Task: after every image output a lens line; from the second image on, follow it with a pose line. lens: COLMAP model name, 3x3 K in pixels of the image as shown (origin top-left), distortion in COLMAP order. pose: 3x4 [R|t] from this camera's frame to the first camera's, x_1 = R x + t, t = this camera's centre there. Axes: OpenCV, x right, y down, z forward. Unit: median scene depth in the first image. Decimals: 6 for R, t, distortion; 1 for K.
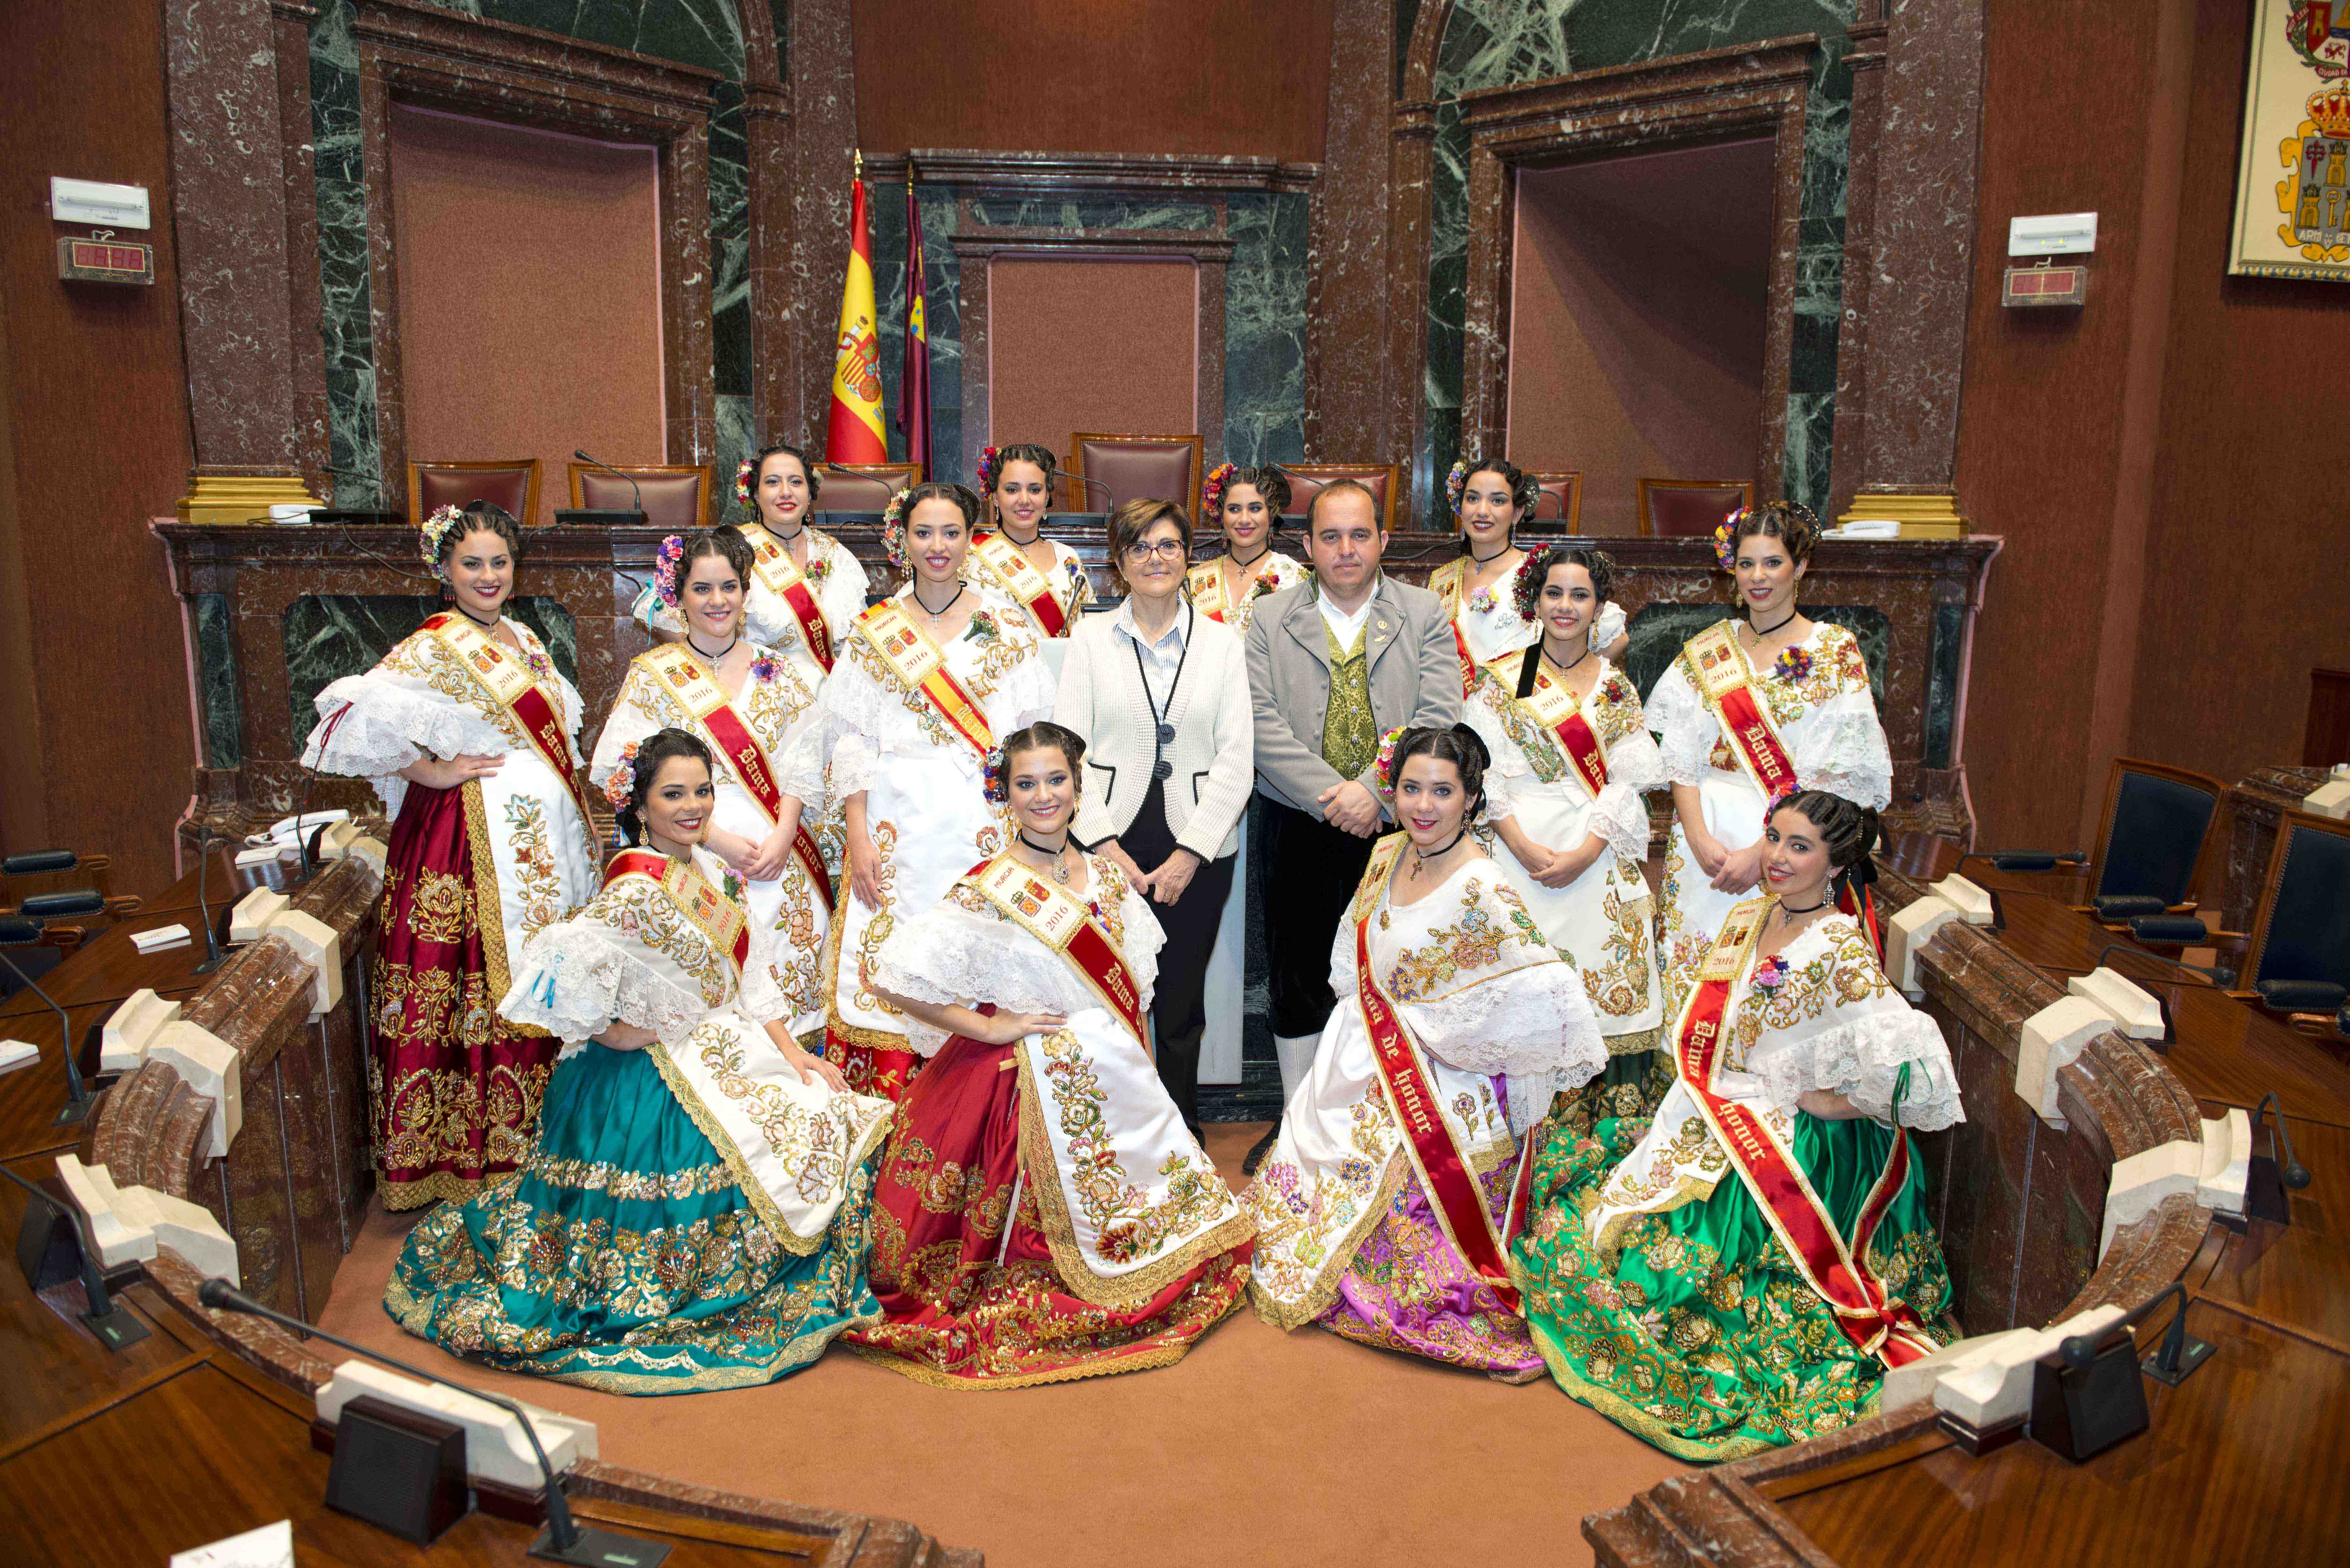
lens RADIAL K [[1598.0, 0, 1175.0], [0, 1598.0, 784.0], [0, 0, 1]] dist [-0.049765, -0.002633]
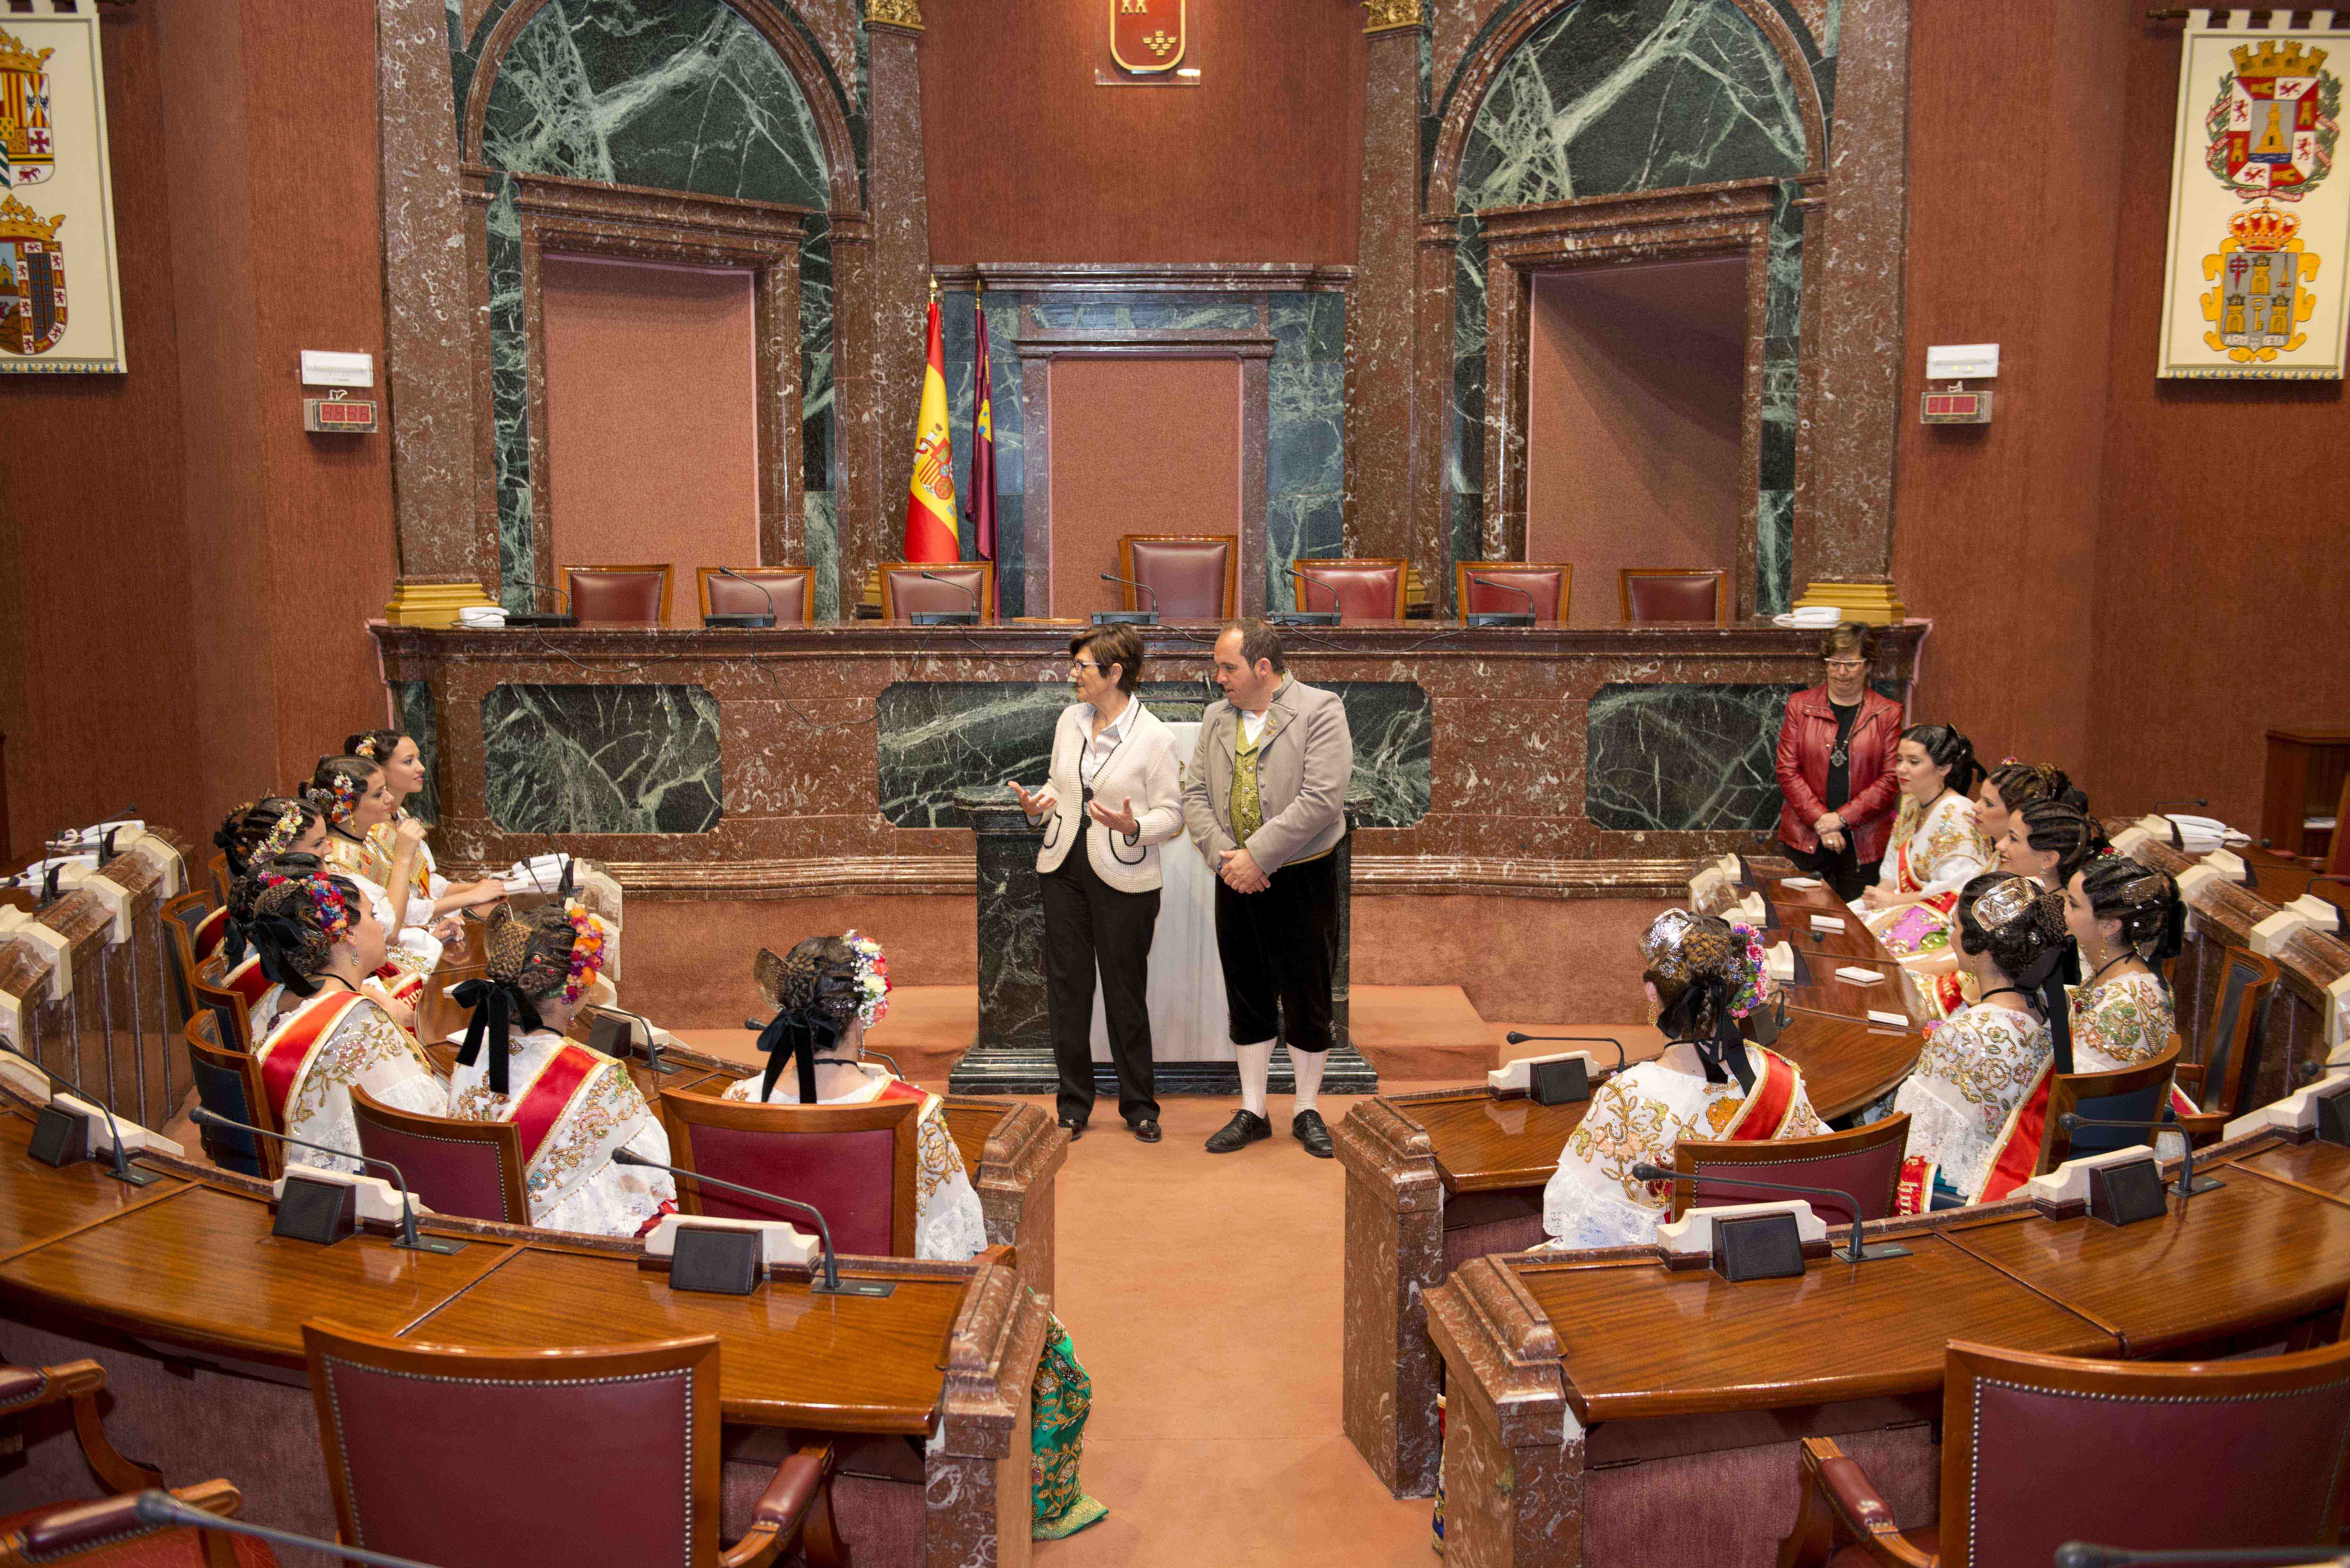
lens RADIAL K [[2182.8, 0, 1175.0], [0, 2182.8, 784.0], [0, 0, 1]] dist [0.018625, 0.002704]
pose [[0.998808, -0.003850, -0.048659, 0.048609], [0.001931, 0.999220, -0.039433, 0.022402], [0.048773, 0.039292, 0.998037, -0.567906]]
